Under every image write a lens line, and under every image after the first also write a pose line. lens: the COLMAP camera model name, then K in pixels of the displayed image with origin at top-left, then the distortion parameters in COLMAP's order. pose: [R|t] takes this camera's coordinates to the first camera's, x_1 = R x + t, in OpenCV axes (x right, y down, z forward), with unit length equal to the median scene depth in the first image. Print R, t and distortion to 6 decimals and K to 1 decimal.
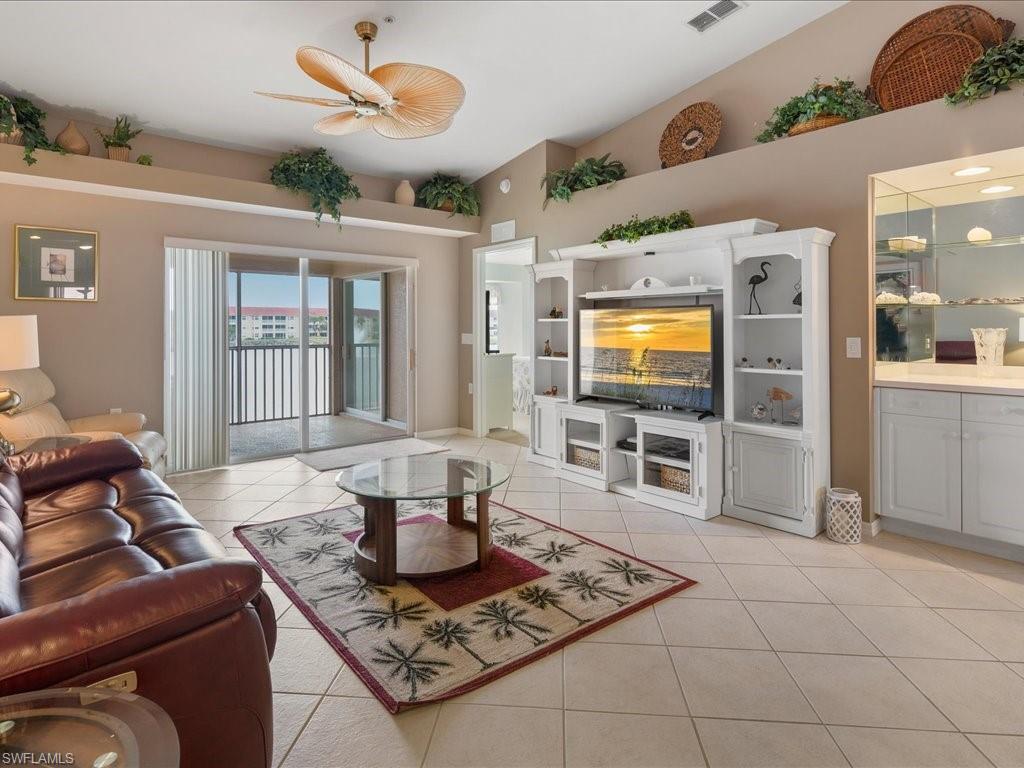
lens RADIAL K [[564.1, 0, 508.4], [0, 564.1, 331.7], [0, 0, 1]] dist [0.004376, -0.000714]
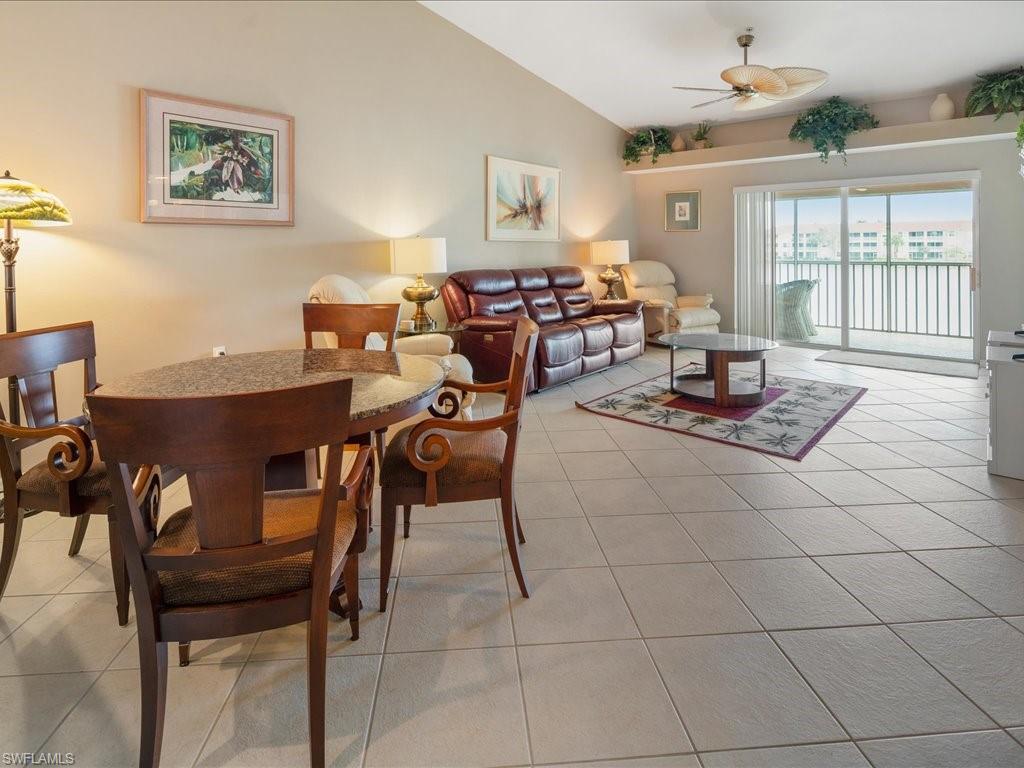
lens RADIAL K [[564.1, 0, 504.6], [0, 564.1, 249.5], [0, 0, 1]] dist [0.004376, -0.000714]
pose [[0.175215, 0.004718, -0.984519, 0.898125], [-0.002889, 0.999987, 0.004278, -0.001347], [0.984526, 0.002095, 0.175226, 0.116629]]
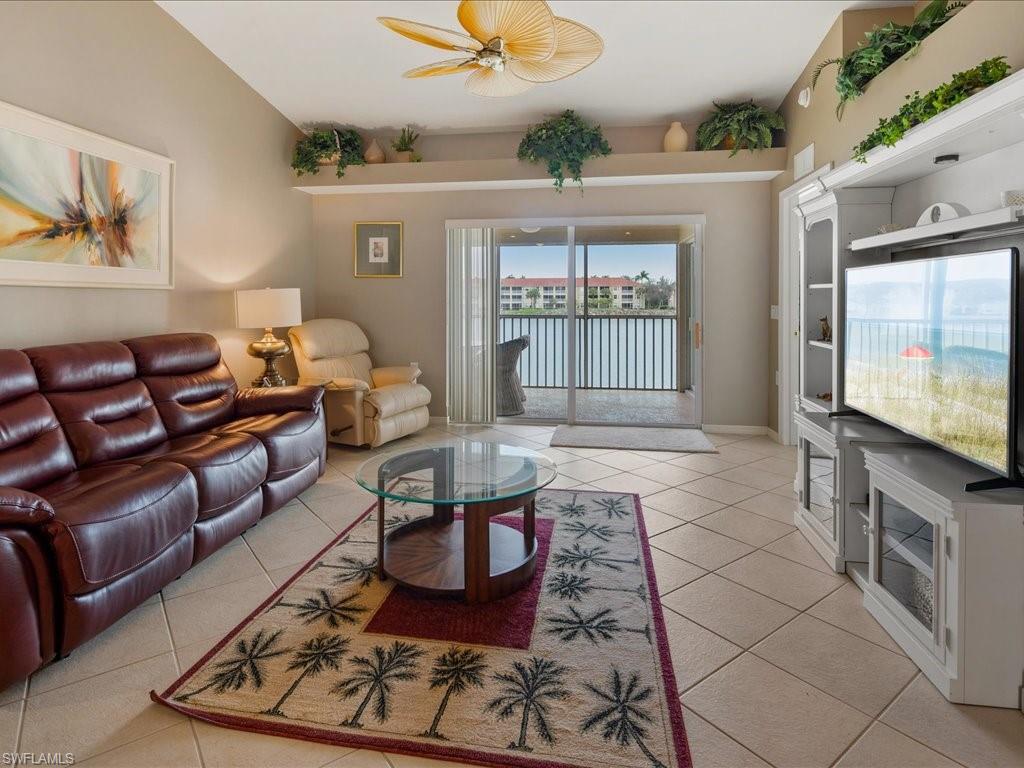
lens RADIAL K [[564.1, 0, 502.8], [0, 564.1, 302.8], [0, 0, 1]] dist [0.004376, -0.000714]
pose [[0.664451, 0.007285, -0.747296, 0.383192], [-0.005322, 0.999973, 0.005016, -0.002745], [0.747313, 0.000644, 0.664472, 0.341586]]
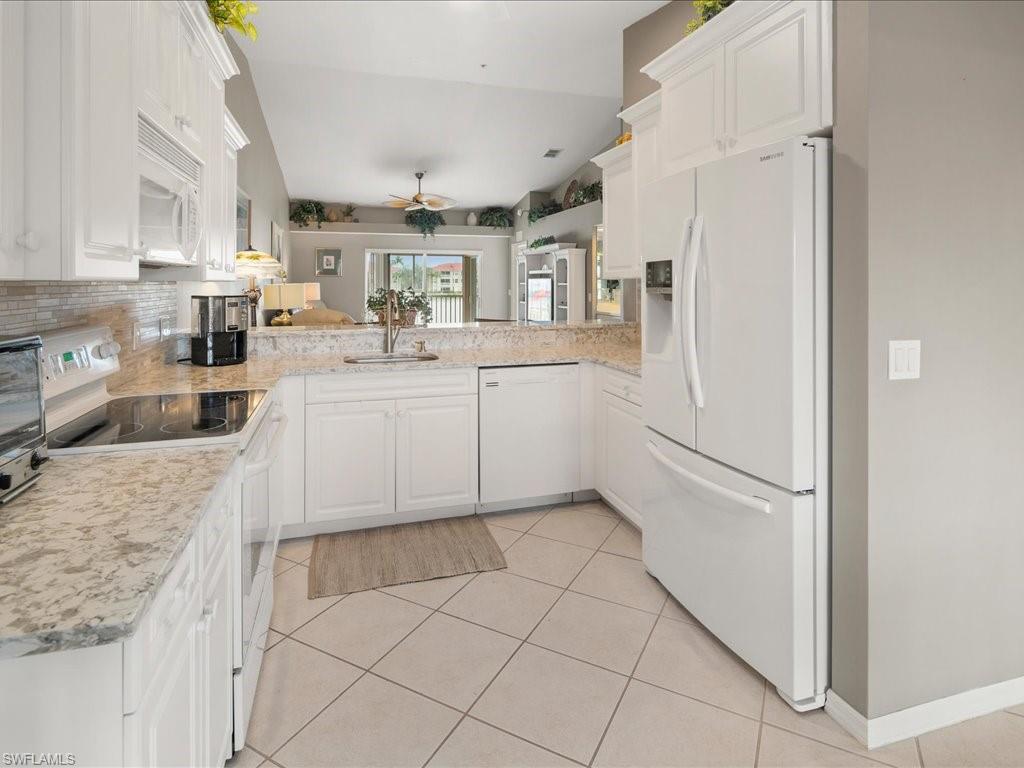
lens RADIAL K [[564.1, 0, 512.4], [0, 564.1, 291.2], [0, 0, 1]] dist [0.004376, -0.000714]
pose [[0.921957, 0.009372, -0.387180, 0.995211], [-0.005918, 0.999931, 0.010112, -0.016079], [0.387248, -0.007032, 0.921949, -1.075002]]
